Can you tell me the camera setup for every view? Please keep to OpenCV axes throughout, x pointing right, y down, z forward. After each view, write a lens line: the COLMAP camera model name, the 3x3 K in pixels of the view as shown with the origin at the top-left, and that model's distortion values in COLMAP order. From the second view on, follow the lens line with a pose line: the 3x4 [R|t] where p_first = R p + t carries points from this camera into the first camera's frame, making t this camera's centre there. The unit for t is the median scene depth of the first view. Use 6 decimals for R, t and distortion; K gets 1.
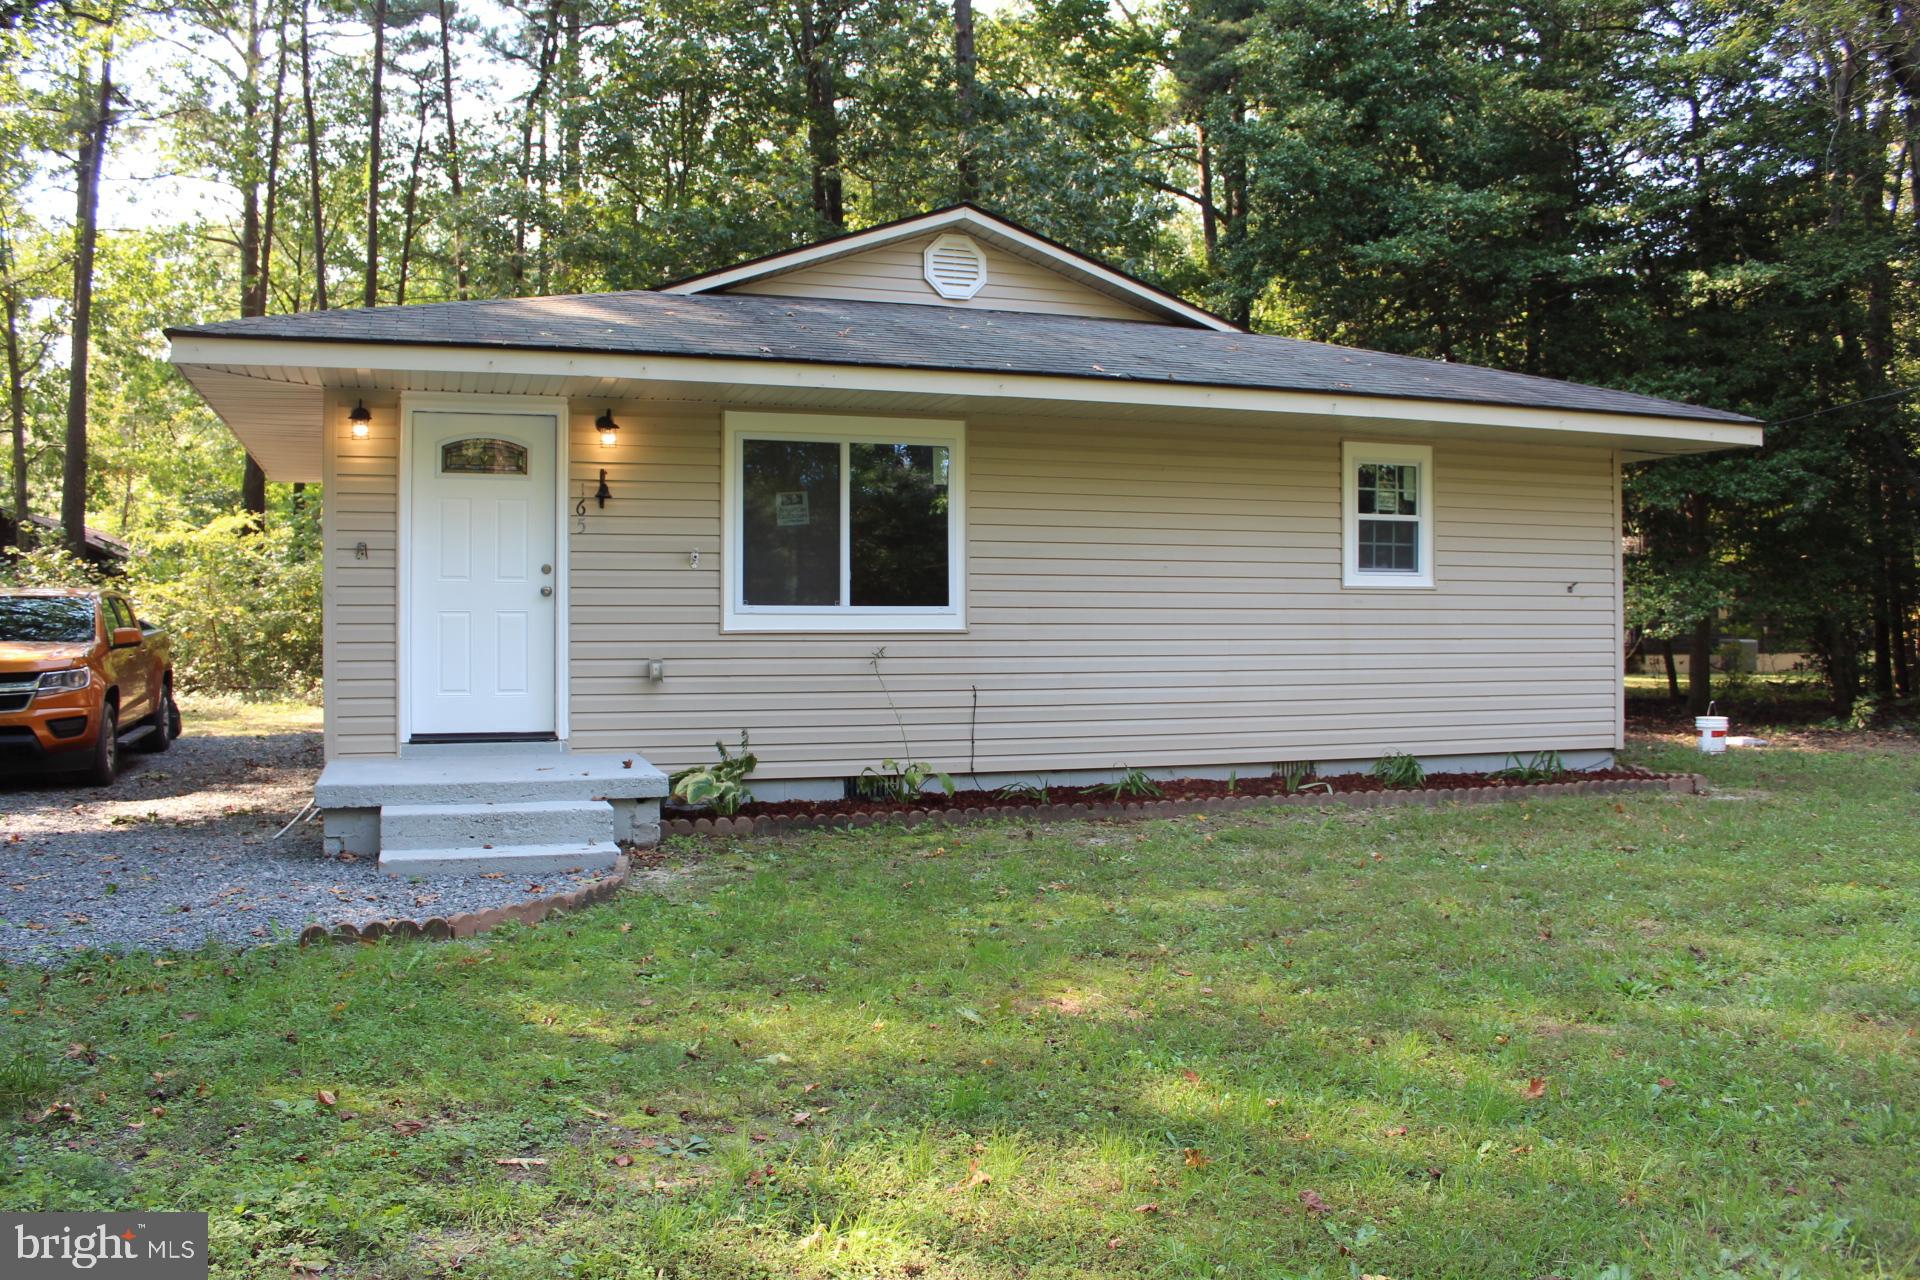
lens RADIAL K [[1575.5, 0, 960.3], [0, 1575.5, 650.8], [0, 0, 1]] dist [-0.157529, 0.139985]
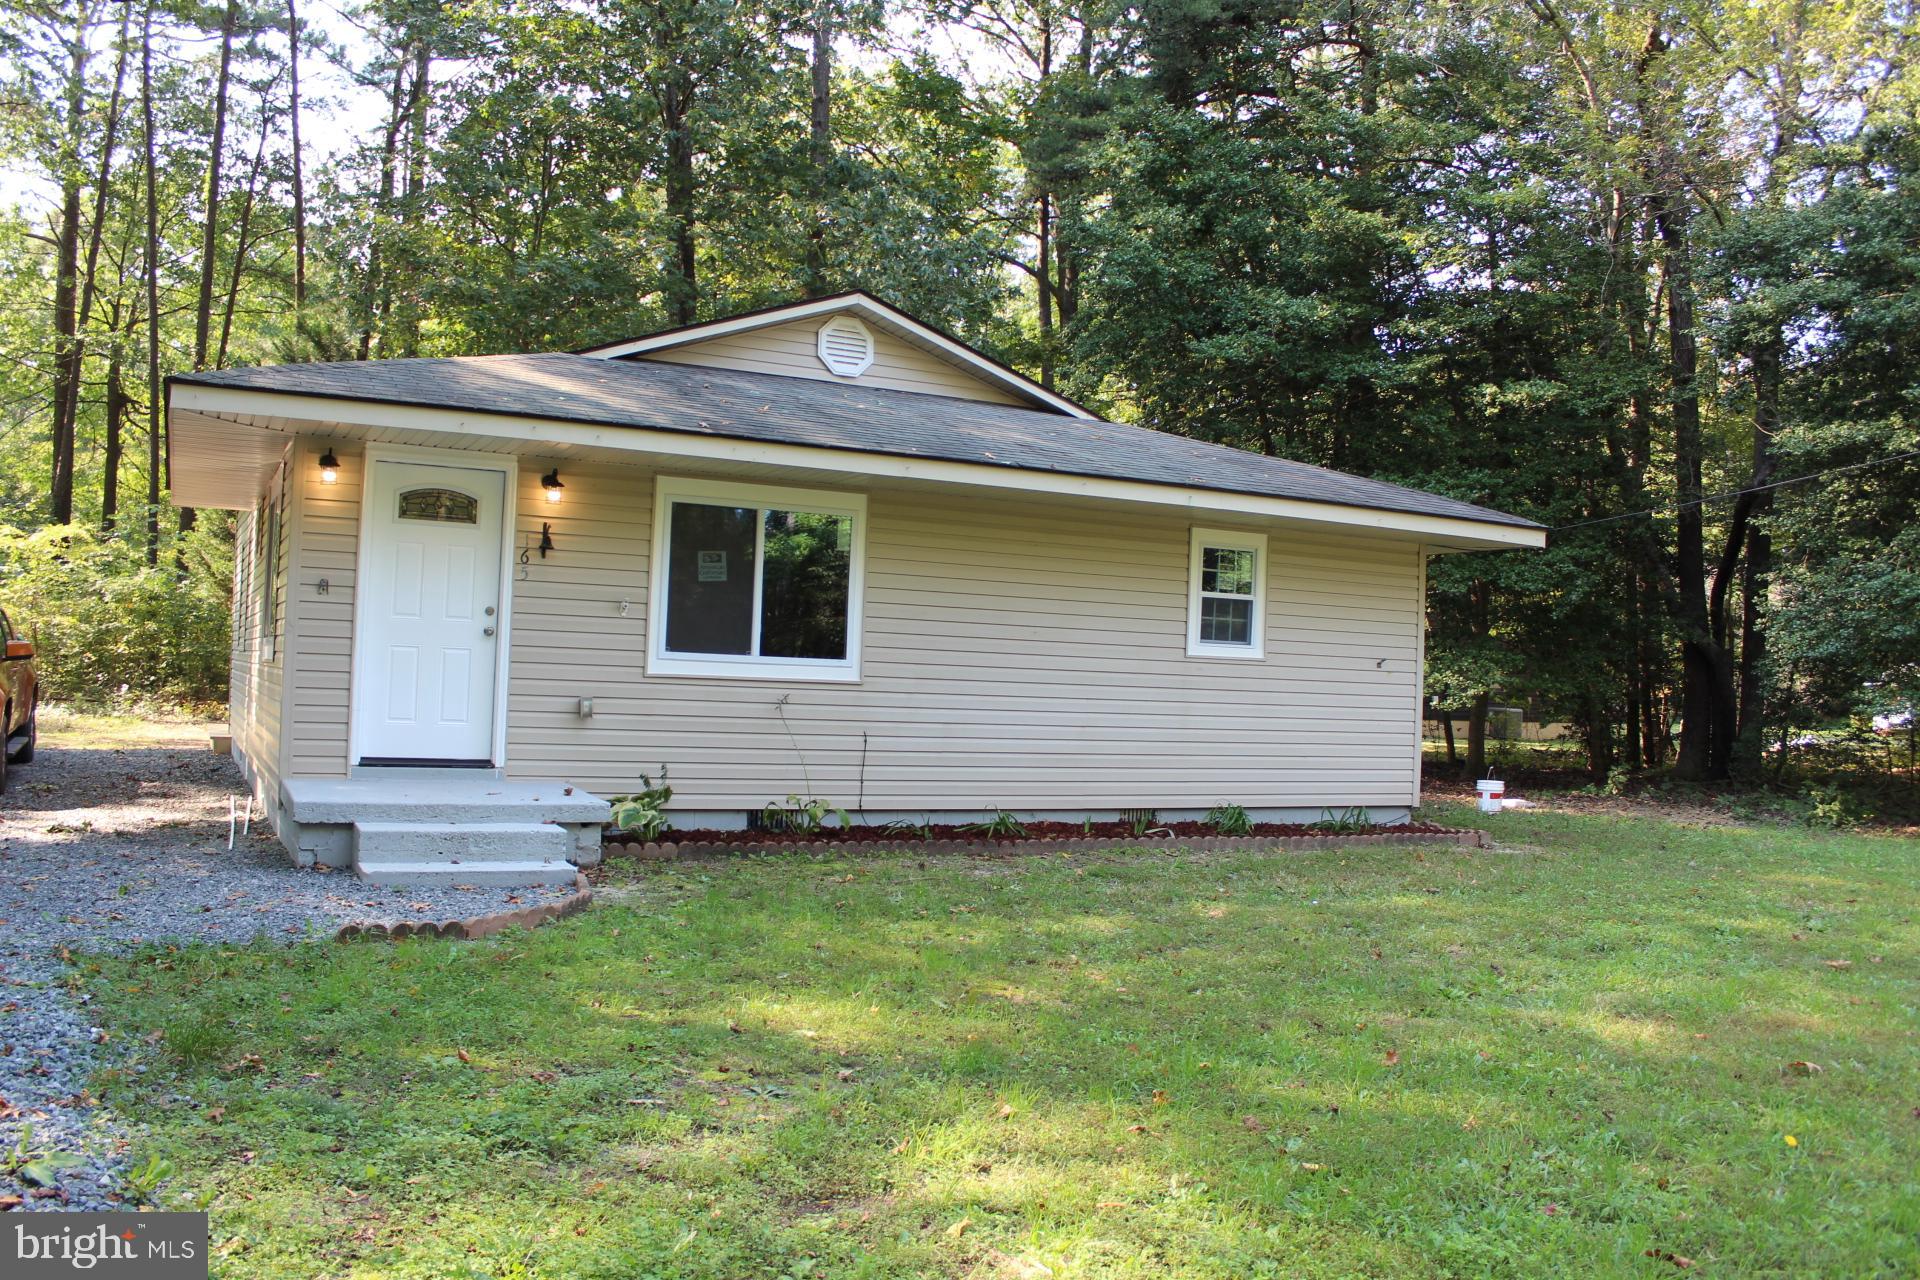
lens RADIAL K [[1575.5, 0, 960.3], [0, 1575.5, 650.8], [0, 0, 1]] dist [-0.157529, 0.139985]
pose [[0.989917, 0.043596, 0.134769, -0.077521], [-0.040095, 0.998787, -0.028583, -0.005959], [-0.135852, 0.022891, 0.990465, -0.115897]]
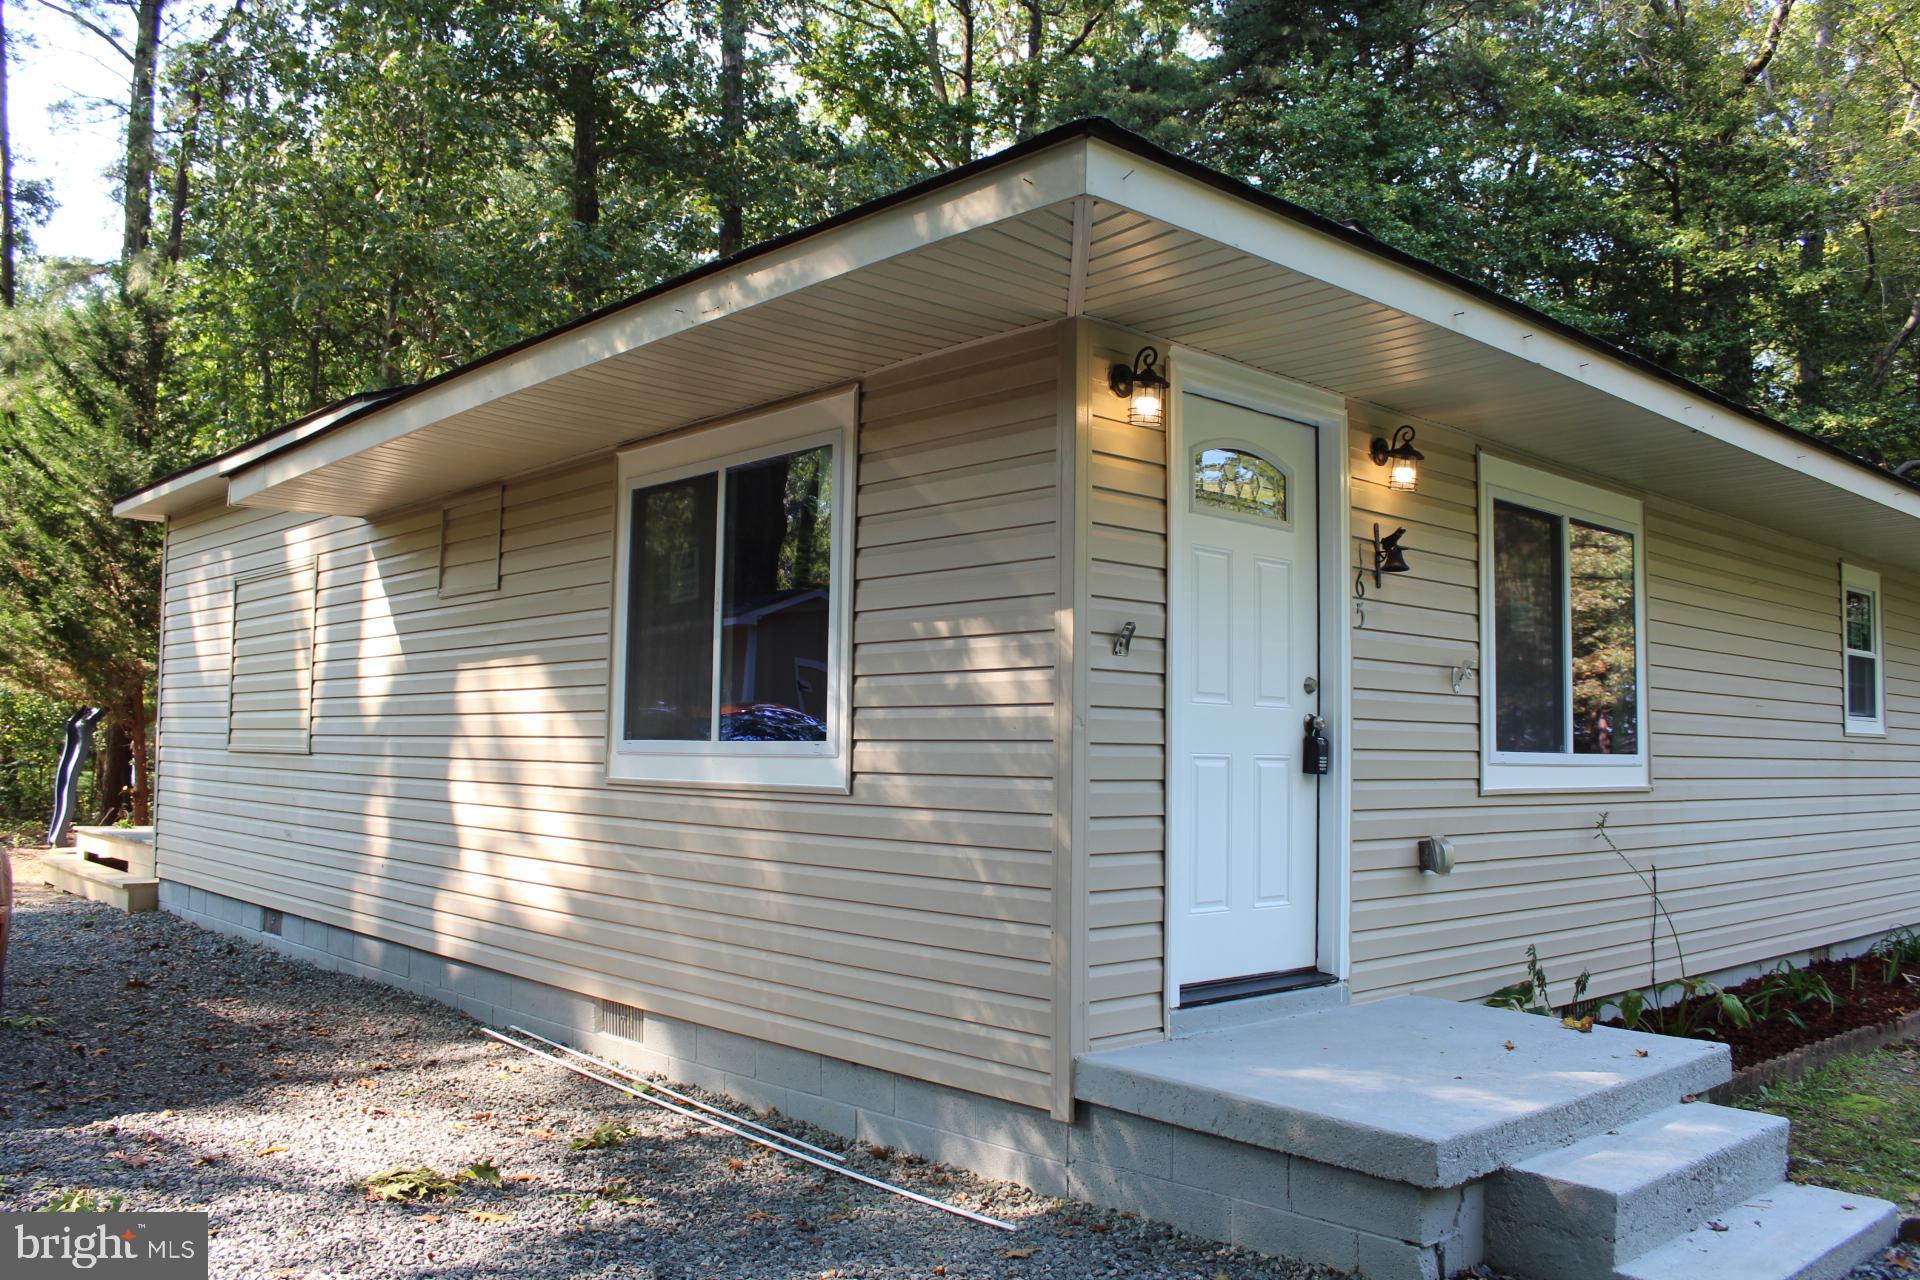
lens RADIAL K [[1575.5, 0, 960.3], [0, 1575.5, 650.8], [0, 0, 1]] dist [-0.157529, 0.139985]
pose [[0.922024, 0.042451, 0.384798, -0.562710], [-0.012763, 0.996762, -0.079383, -0.015934], [-0.386922, 0.068282, 0.919581, 0.469985]]
